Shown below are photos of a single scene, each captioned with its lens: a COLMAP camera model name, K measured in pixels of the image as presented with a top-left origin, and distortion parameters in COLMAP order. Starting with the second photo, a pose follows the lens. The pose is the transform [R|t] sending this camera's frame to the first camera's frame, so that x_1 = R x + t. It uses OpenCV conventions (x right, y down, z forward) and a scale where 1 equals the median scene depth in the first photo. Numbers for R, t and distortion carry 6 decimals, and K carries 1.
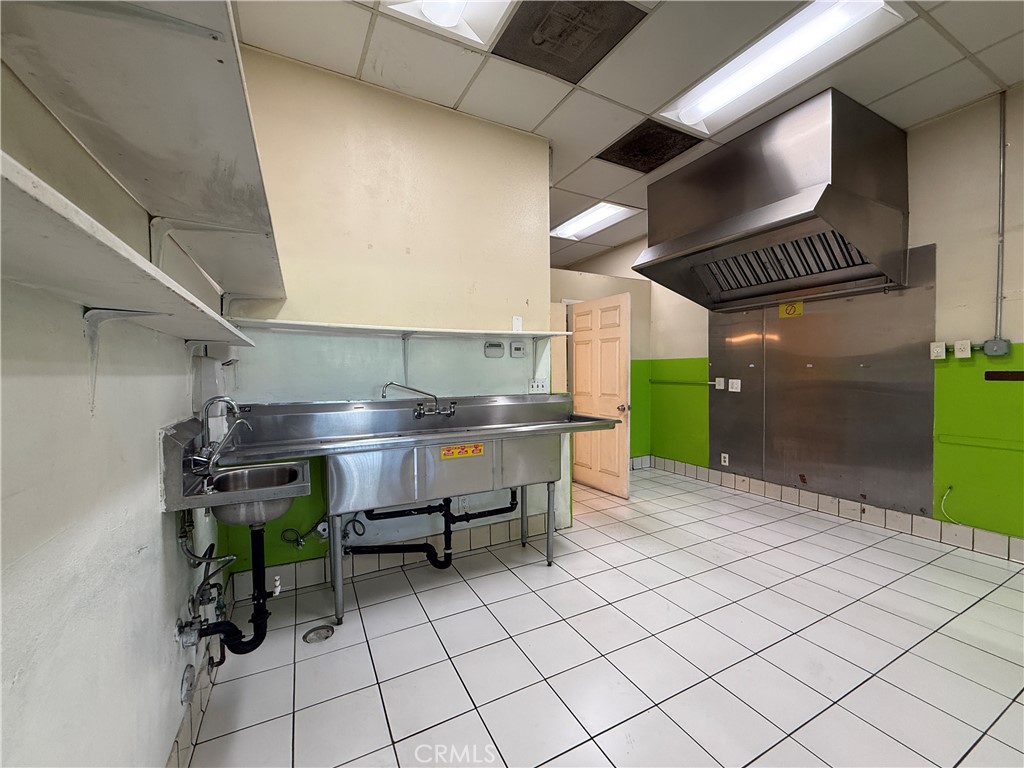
lens RADIAL K [[412.0, 0, 509.1], [0, 412.0, 382.6], [0, 0, 1]] dist [0.011452, 0.000013]
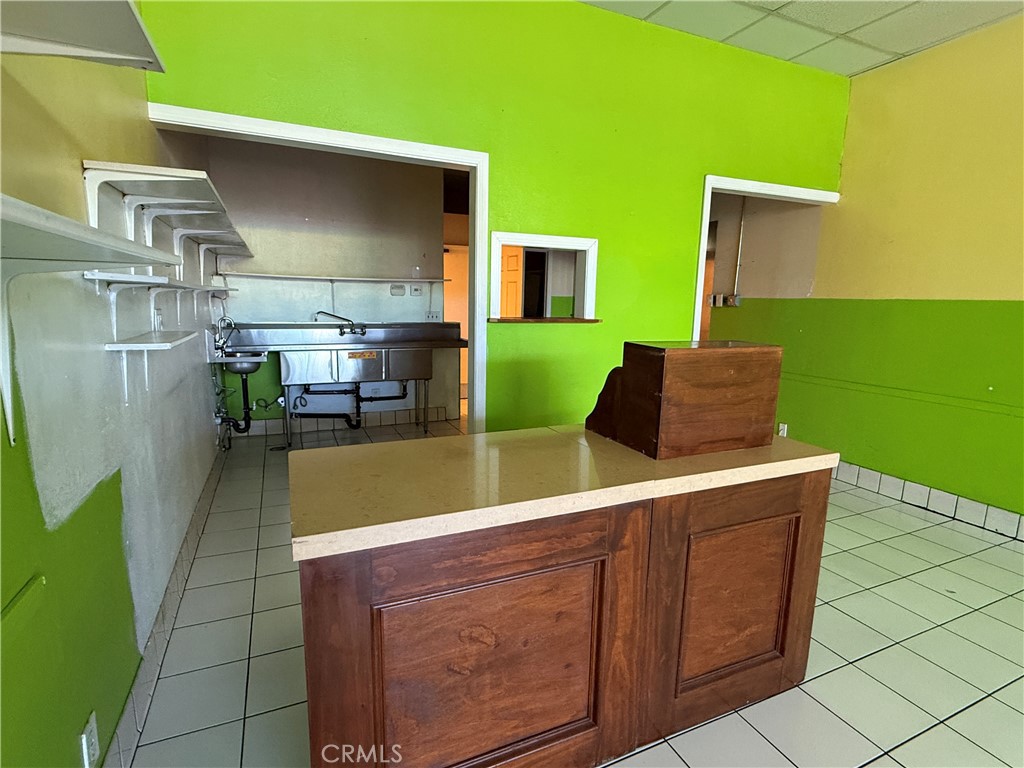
lens RADIAL K [[518.3, 0, 512.0], [0, 518.3, 384.0], [0, 0, 1]] dist [-0.008353, -0.001257]
pose [[0.998240, 0.038602, -0.045025, 0.441663], [-0.032199, 0.990299, 0.135168, -0.012372], [0.049806, -0.133480, 0.989799, -0.779709]]
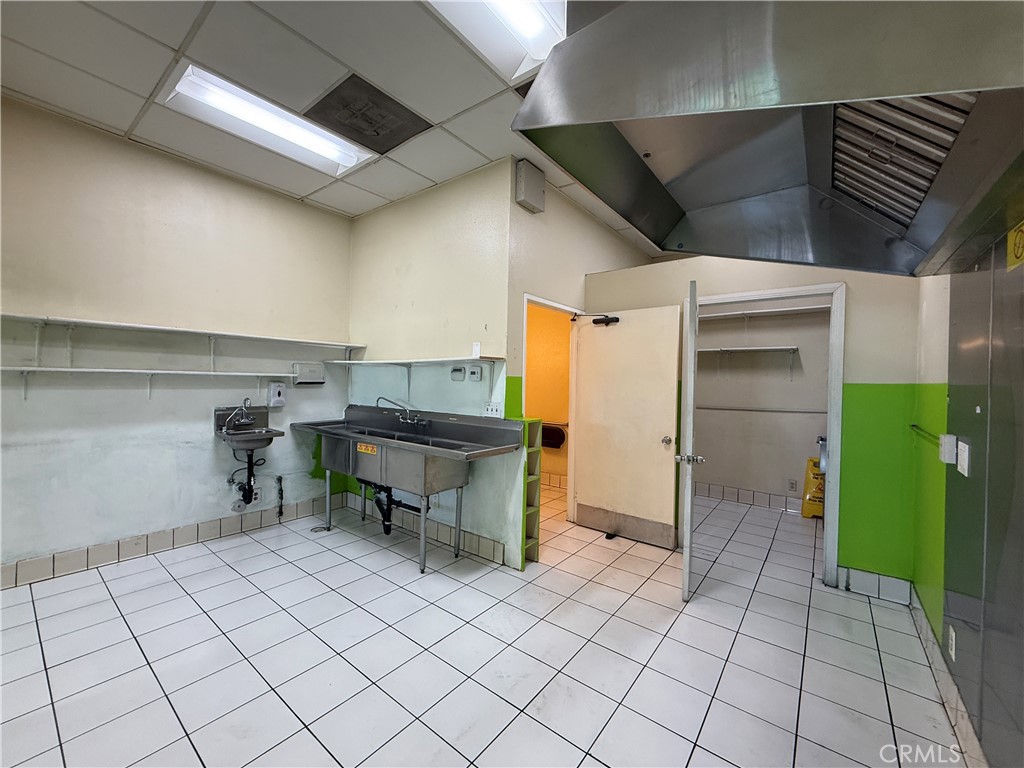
lens RADIAL K [[407.6, 0, 509.6], [0, 407.6, 384.9], [0, 0, 1]] dist [0.000765, 0.000162]
pose [[0.418102, 0.026608, -0.908010, 1.019581], [-0.048693, 0.998790, 0.006847, -0.062781], [0.907094, 0.041351, 0.418892, 0.648252]]
